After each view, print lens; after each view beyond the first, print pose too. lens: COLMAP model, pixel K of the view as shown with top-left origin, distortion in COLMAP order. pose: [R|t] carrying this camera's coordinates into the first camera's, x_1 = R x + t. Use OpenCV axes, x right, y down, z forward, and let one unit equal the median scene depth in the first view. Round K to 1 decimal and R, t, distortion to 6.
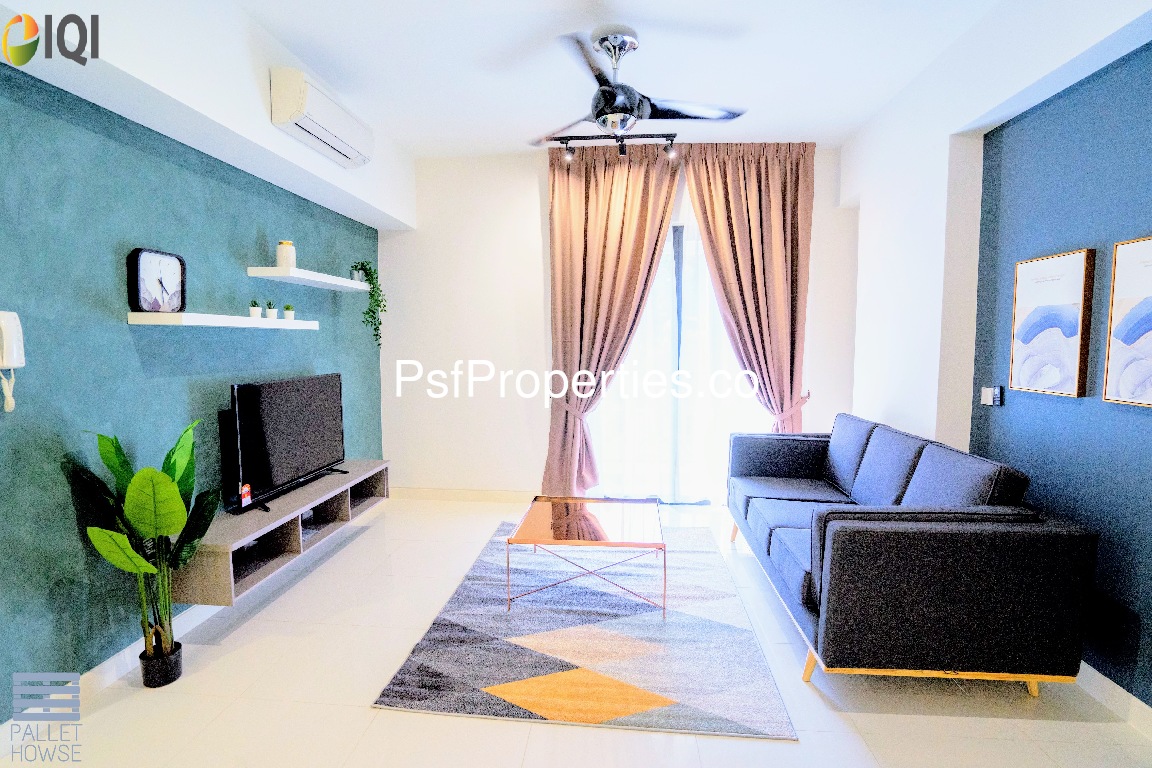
lens RADIAL K [[531.7, 0, 580.6], [0, 531.7, 385.2], [0, 0, 1]] dist [-0.004925, 0.000331]
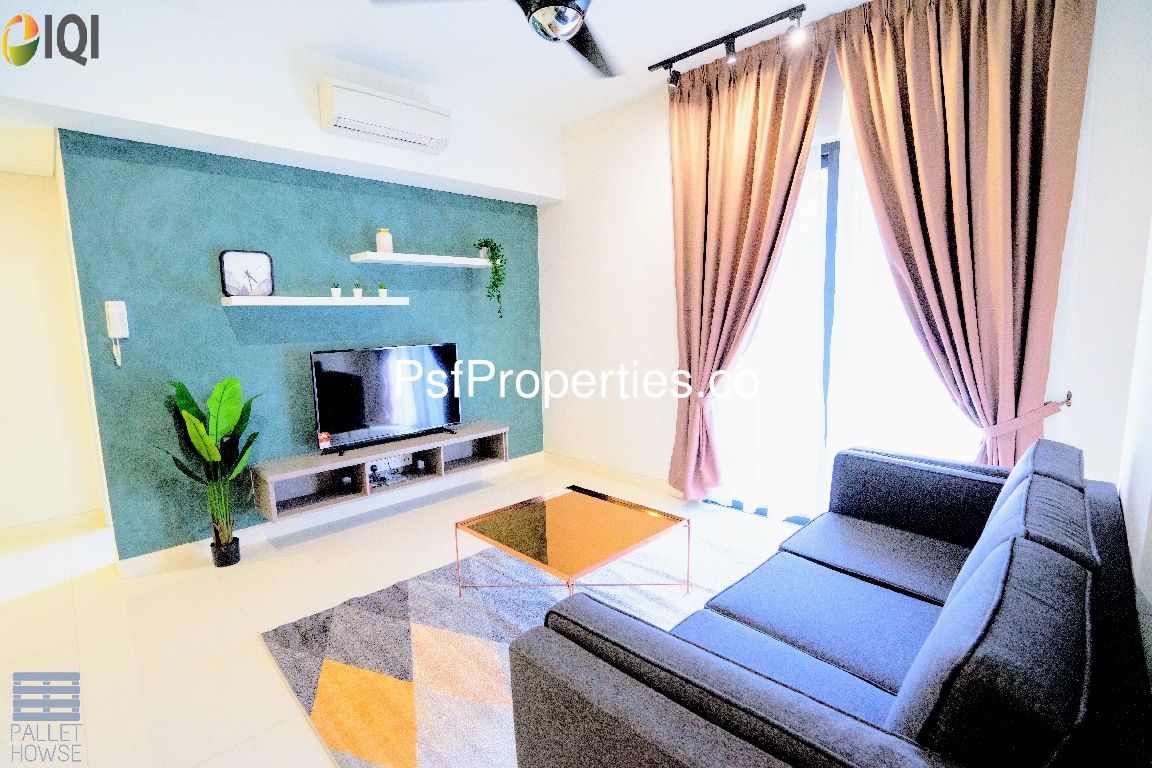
lens RADIAL K [[531.7, 0, 581.3], [0, 531.7, 376.8], [0, 0, 1]] dist [-0.004925, 0.000331]
pose [[0.778967, 0.059139, -0.624270, 0.554483], [-0.033605, 0.998049, 0.052617, -0.025445], [0.626164, -0.020008, 0.779435, 0.367359]]
